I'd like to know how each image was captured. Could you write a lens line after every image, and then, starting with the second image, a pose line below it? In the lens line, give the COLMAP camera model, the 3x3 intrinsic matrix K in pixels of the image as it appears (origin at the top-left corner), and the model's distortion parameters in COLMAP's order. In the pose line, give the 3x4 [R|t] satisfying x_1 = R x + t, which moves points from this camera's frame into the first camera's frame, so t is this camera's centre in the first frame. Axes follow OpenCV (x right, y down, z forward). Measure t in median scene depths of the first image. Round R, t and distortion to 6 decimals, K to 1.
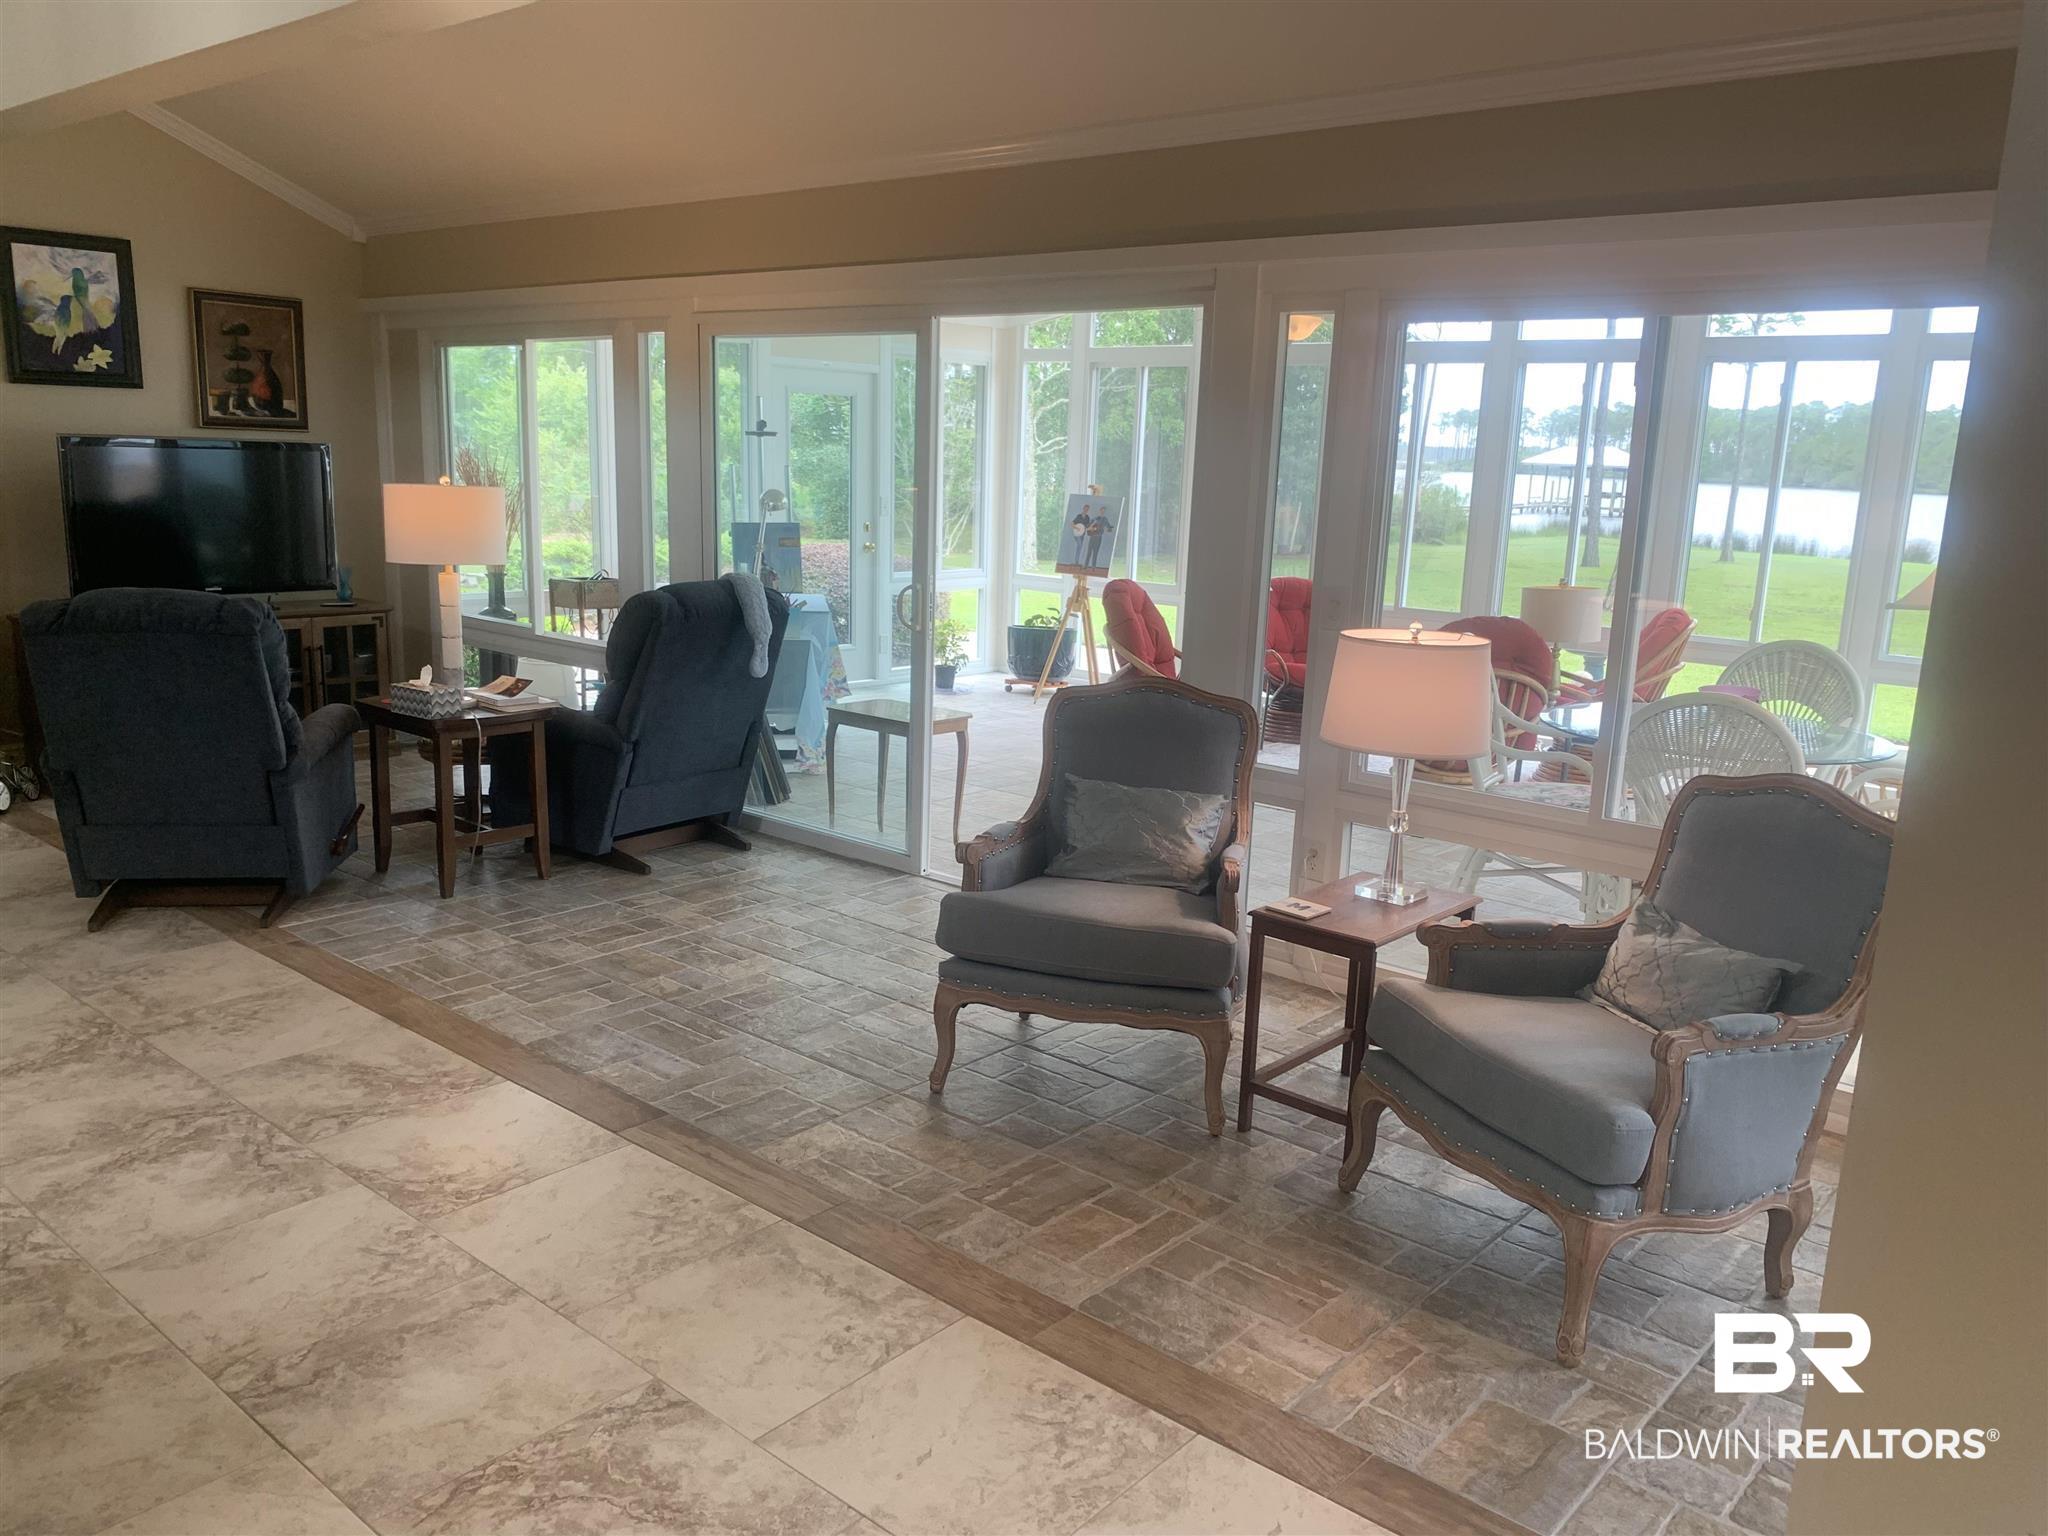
lens RADIAL K [[1555.0, 0, 1019.8], [0, 1555.0, 773.9], [0, 0, 1]] dist [-0.013915, 0.000807]
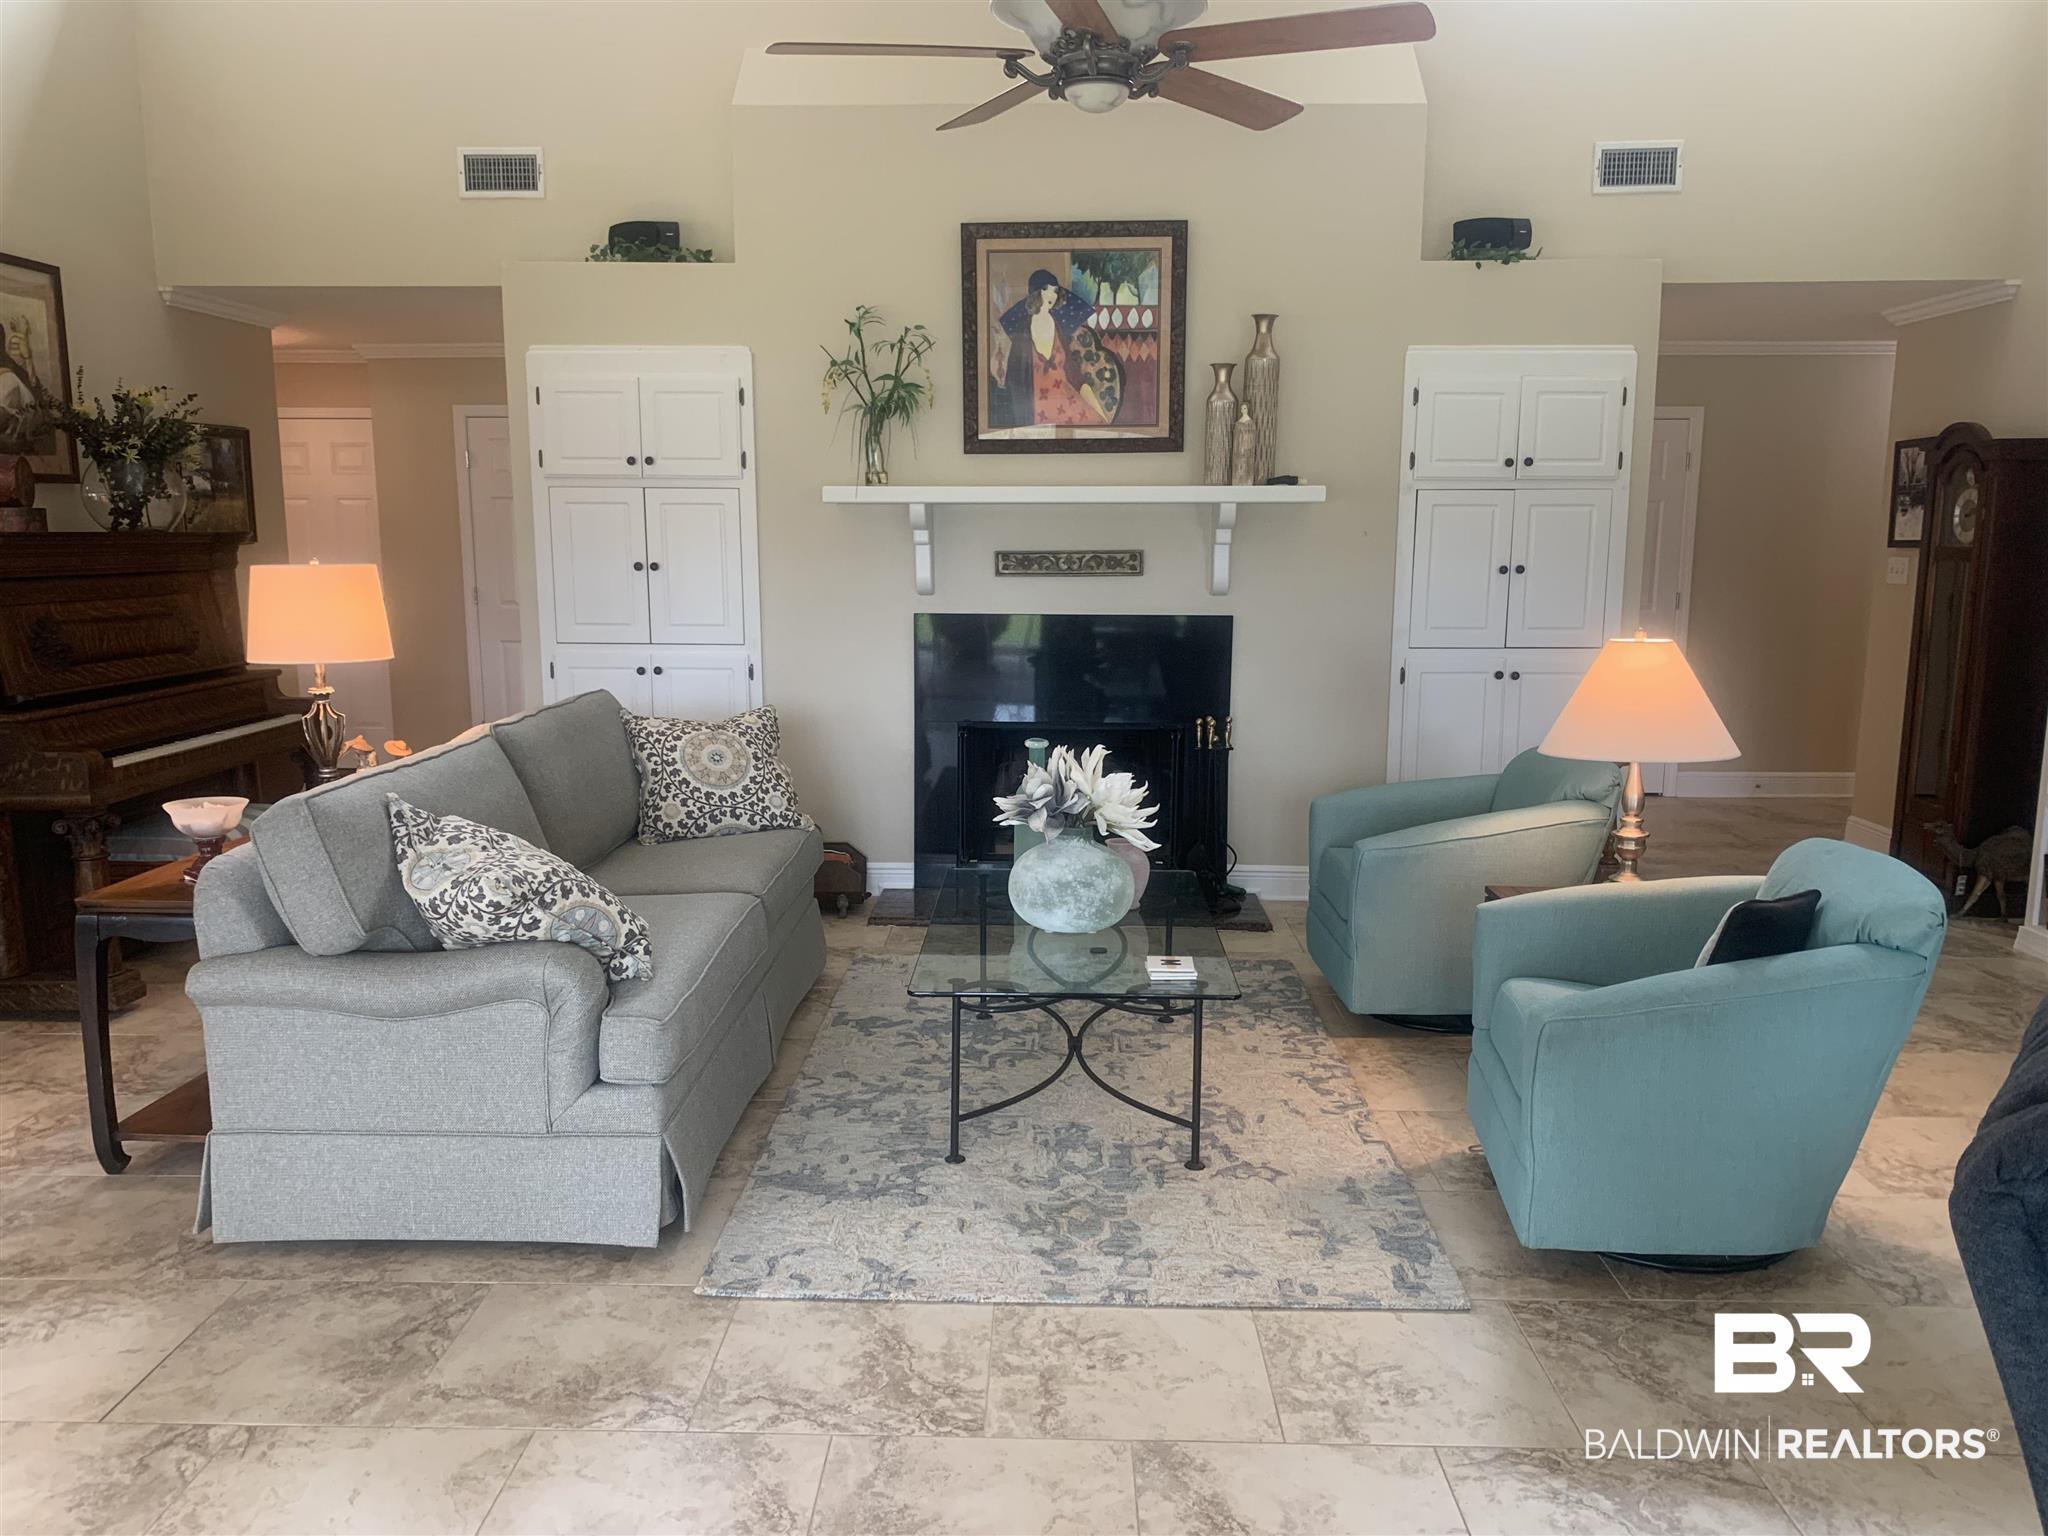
lens RADIAL K [[1555.0, 0, 1019.3], [0, 1555.0, 772.6], [0, 0, 1]] dist [-0.013915, 0.000807]
pose [[-0.785494, 0.052690, -0.616622, -0.284195], [-0.159785, 0.945320, 0.284322, -0.340348], [0.597886, 0.321860, -0.734124, 1.713213]]
